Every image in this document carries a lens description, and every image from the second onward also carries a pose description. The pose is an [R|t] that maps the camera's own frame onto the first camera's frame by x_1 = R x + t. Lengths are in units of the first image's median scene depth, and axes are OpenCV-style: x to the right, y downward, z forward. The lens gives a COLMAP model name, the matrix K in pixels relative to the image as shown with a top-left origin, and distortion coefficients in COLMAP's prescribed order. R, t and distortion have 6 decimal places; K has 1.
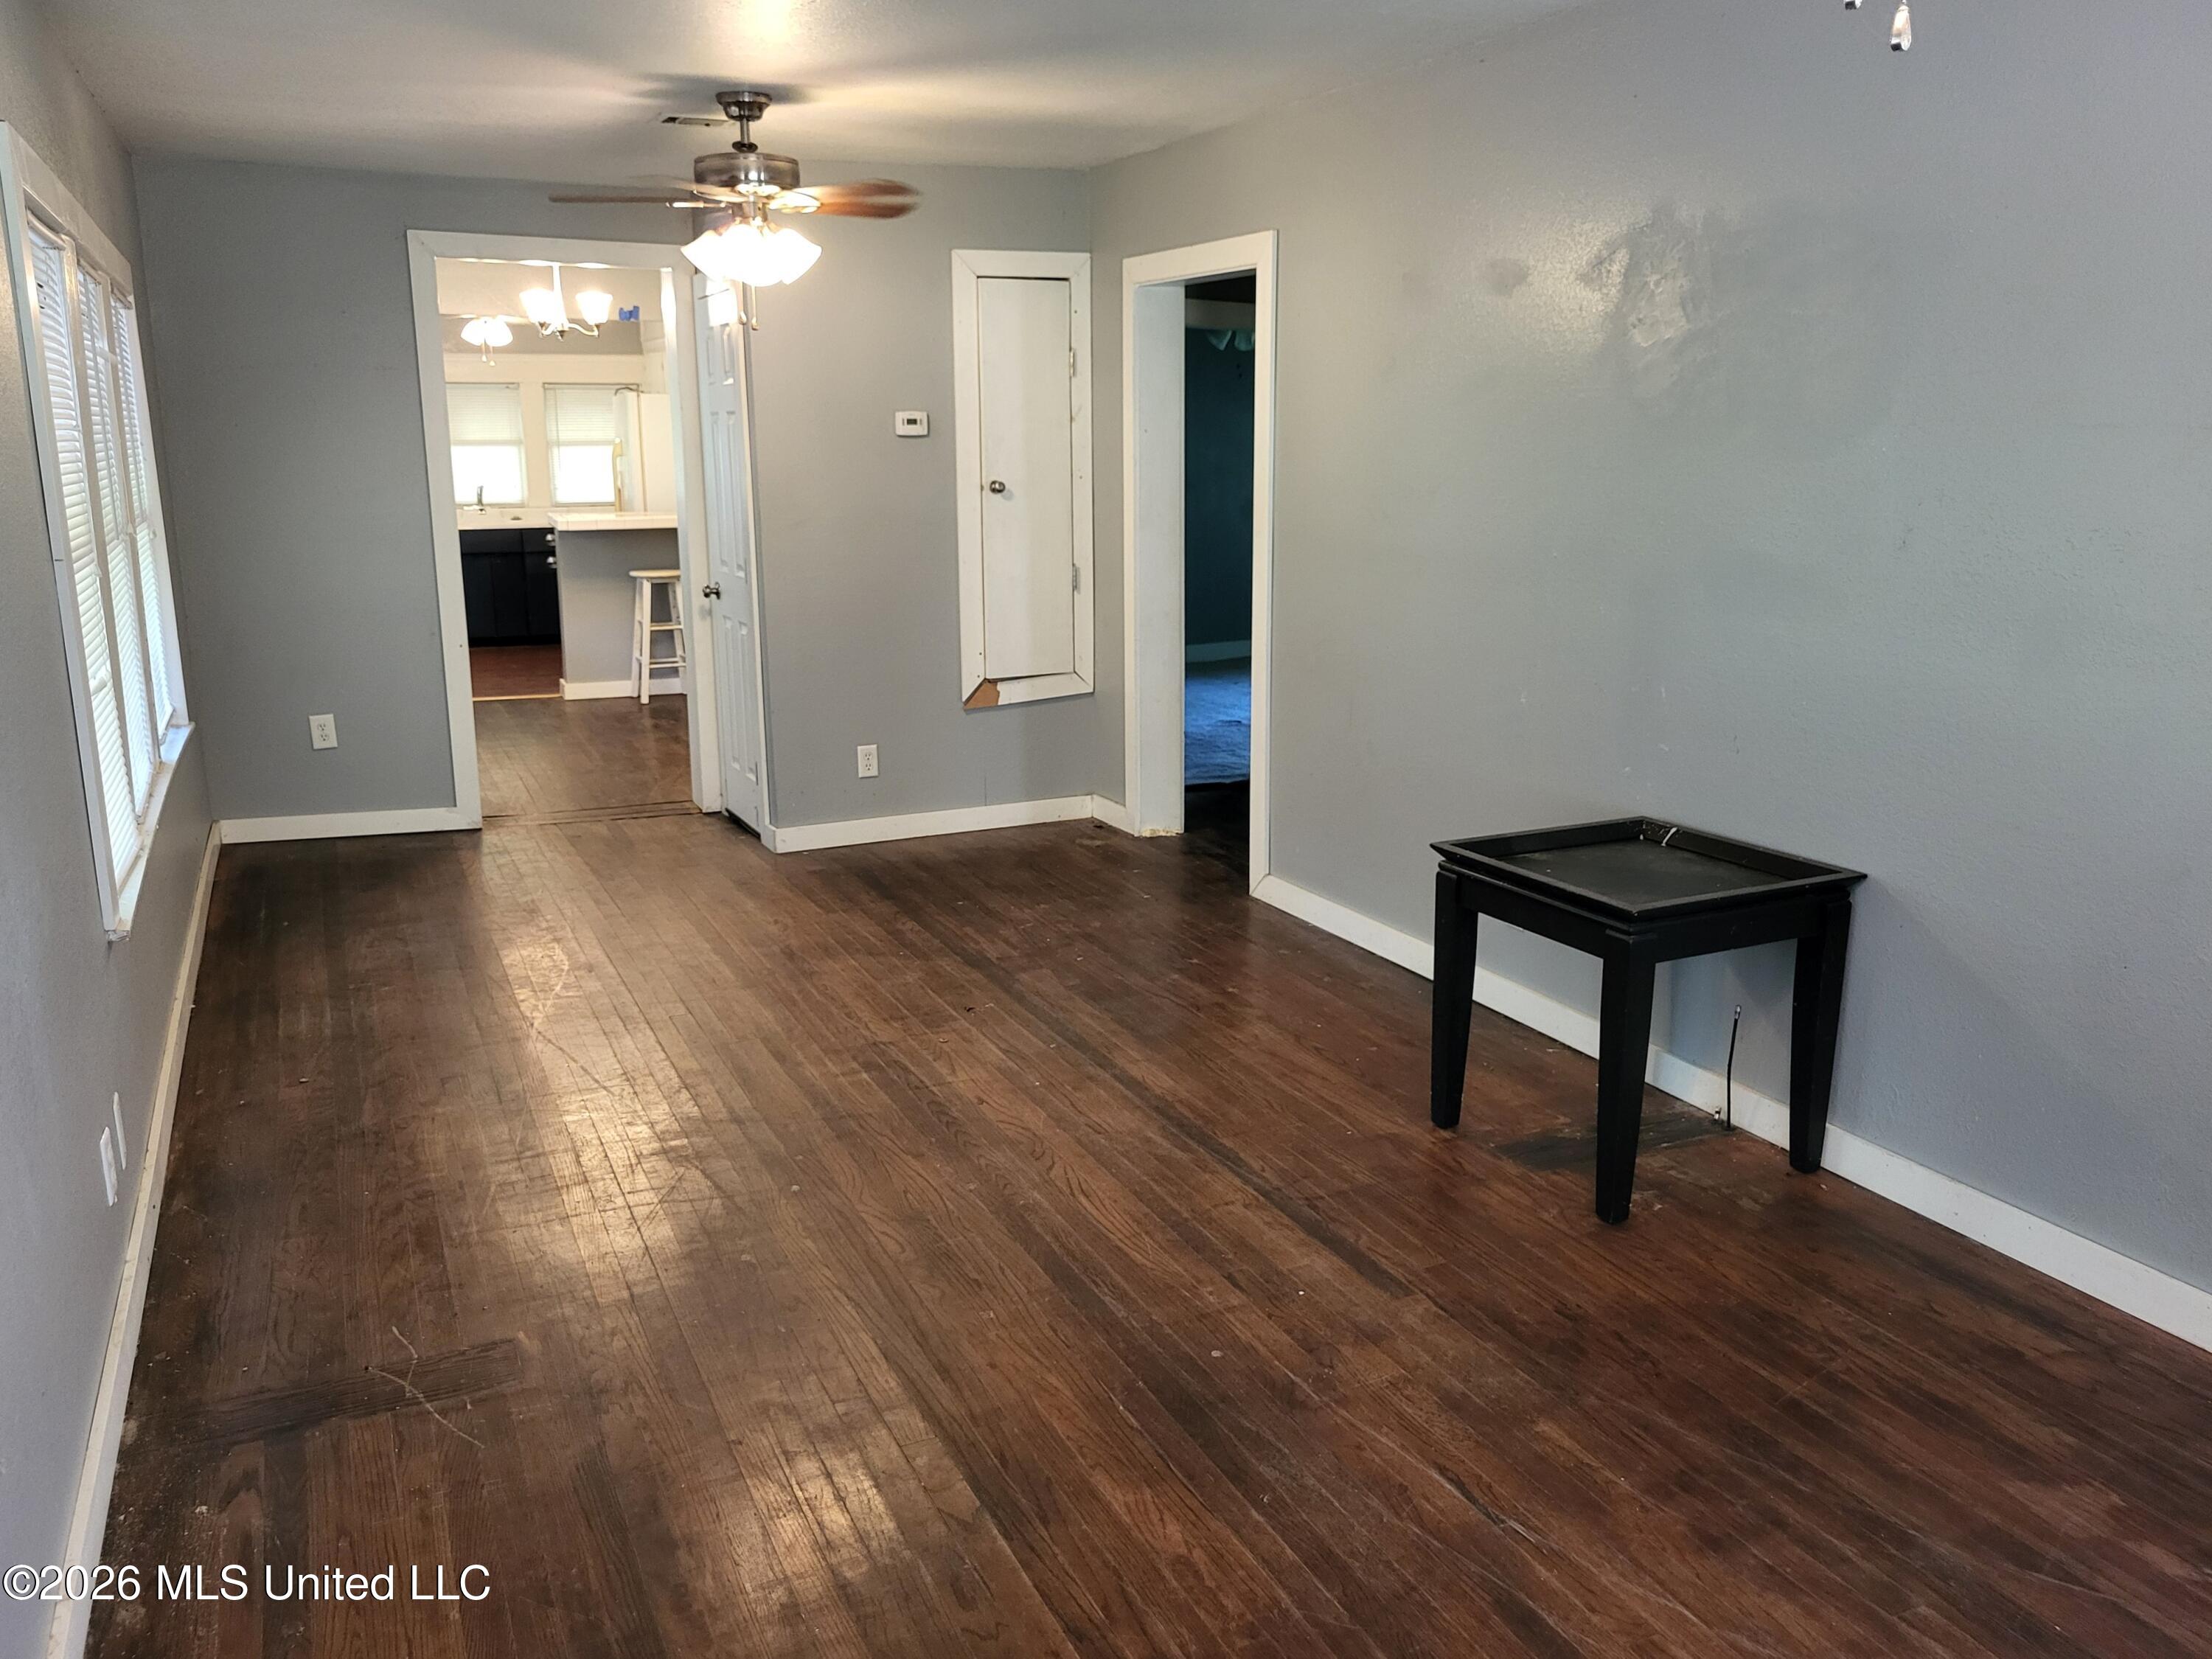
lens RADIAL K [[1715.4, 0, 1106.0], [0, 1715.4, 829.5], [0, 0, 1]] dist [-0.004021, -0.001160]
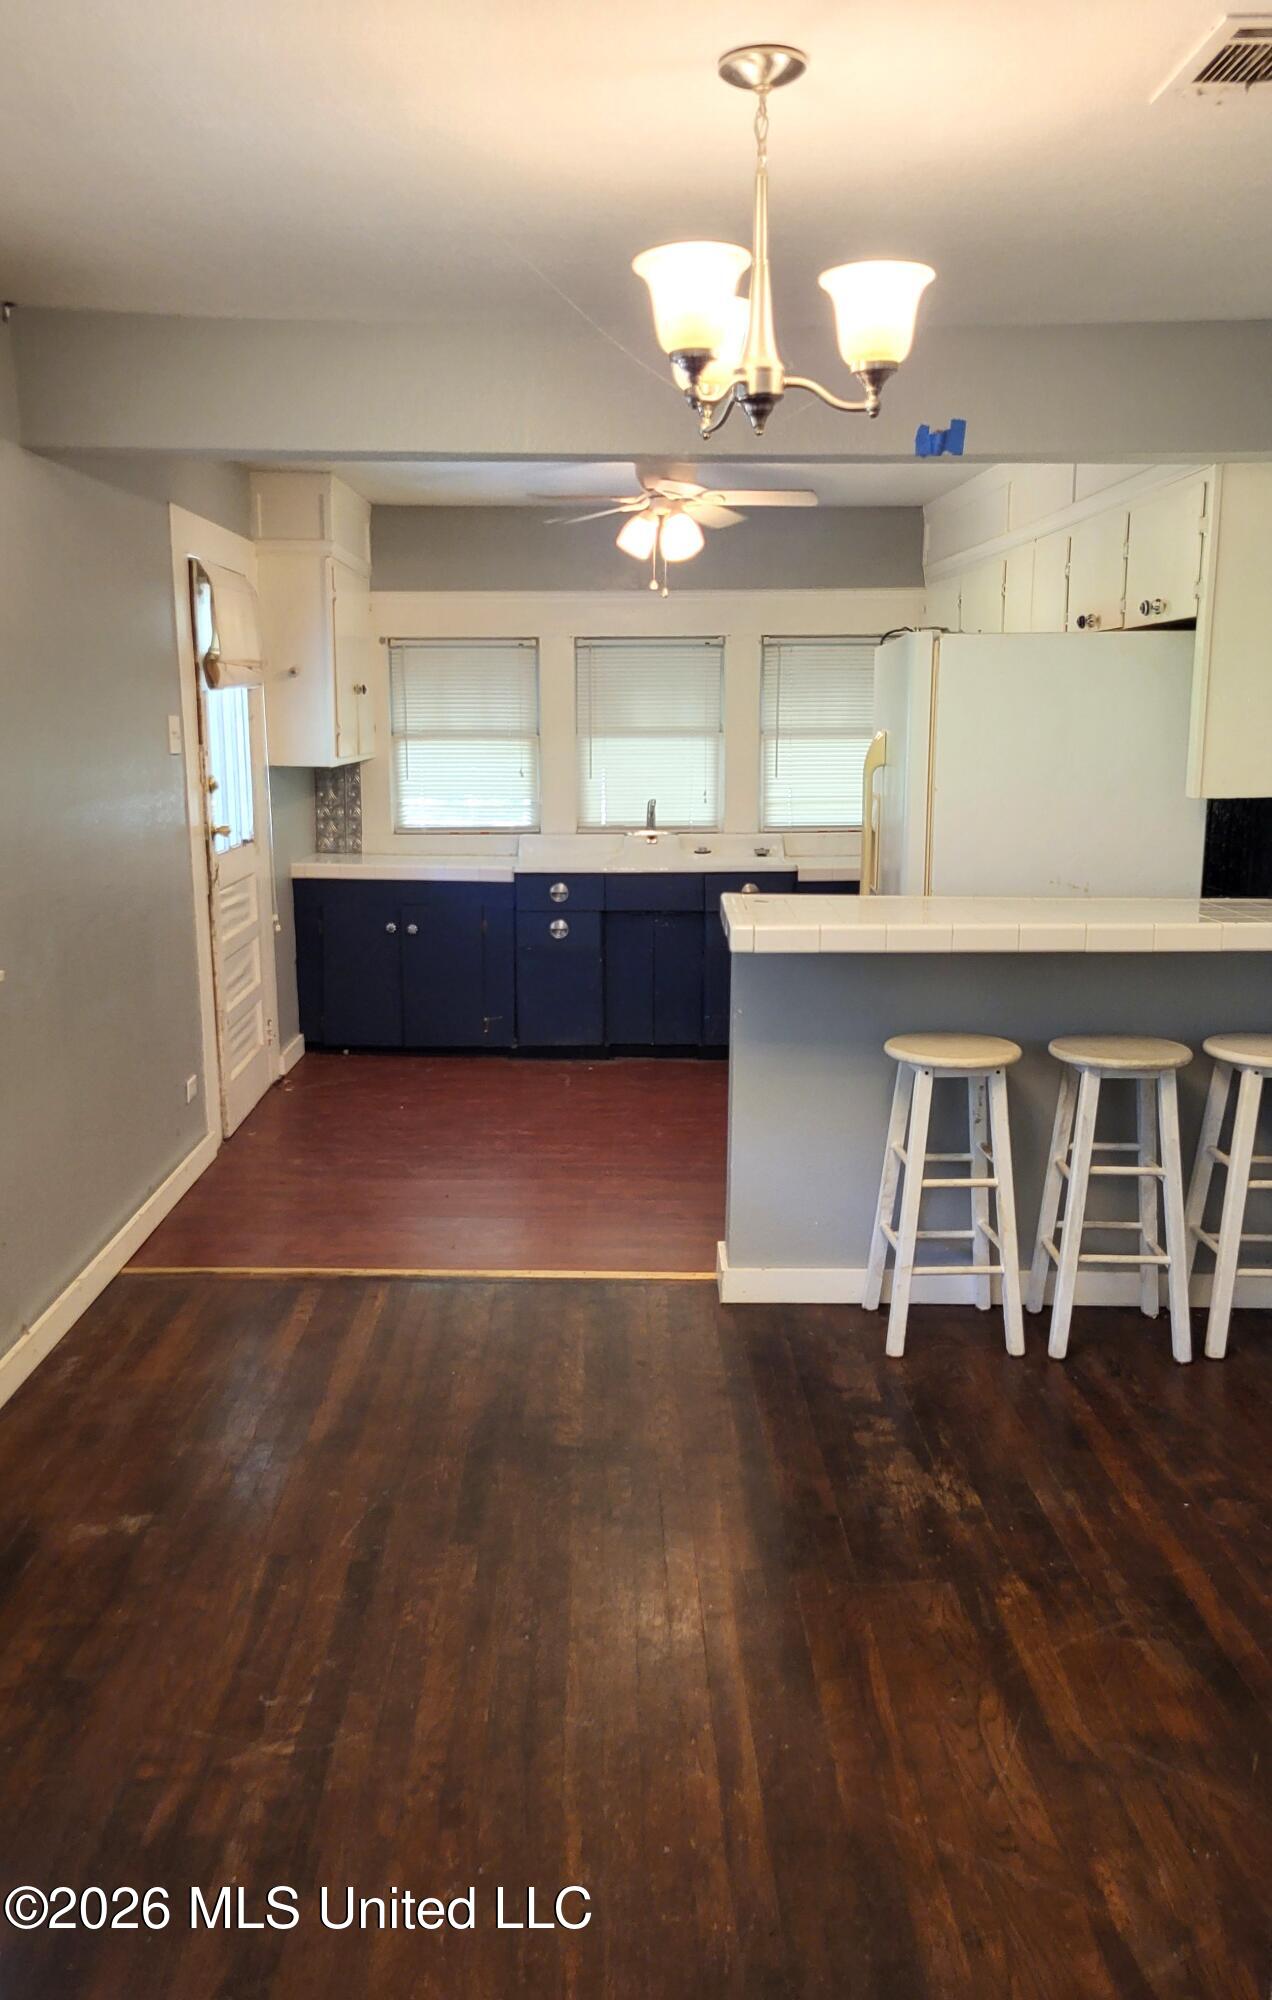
lens RADIAL K [[1557.3, 0, 636.0], [0, 1557.3, 1000.0], [0, 0, 1]] dist [0.110706, 0.000529]
pose [[0.918633, 0.070237, -0.388819, -0.182588], [-0.087321, 0.995830, -0.026418, -0.144356], [0.385342, 0.058221, 0.920935, 0.611274]]
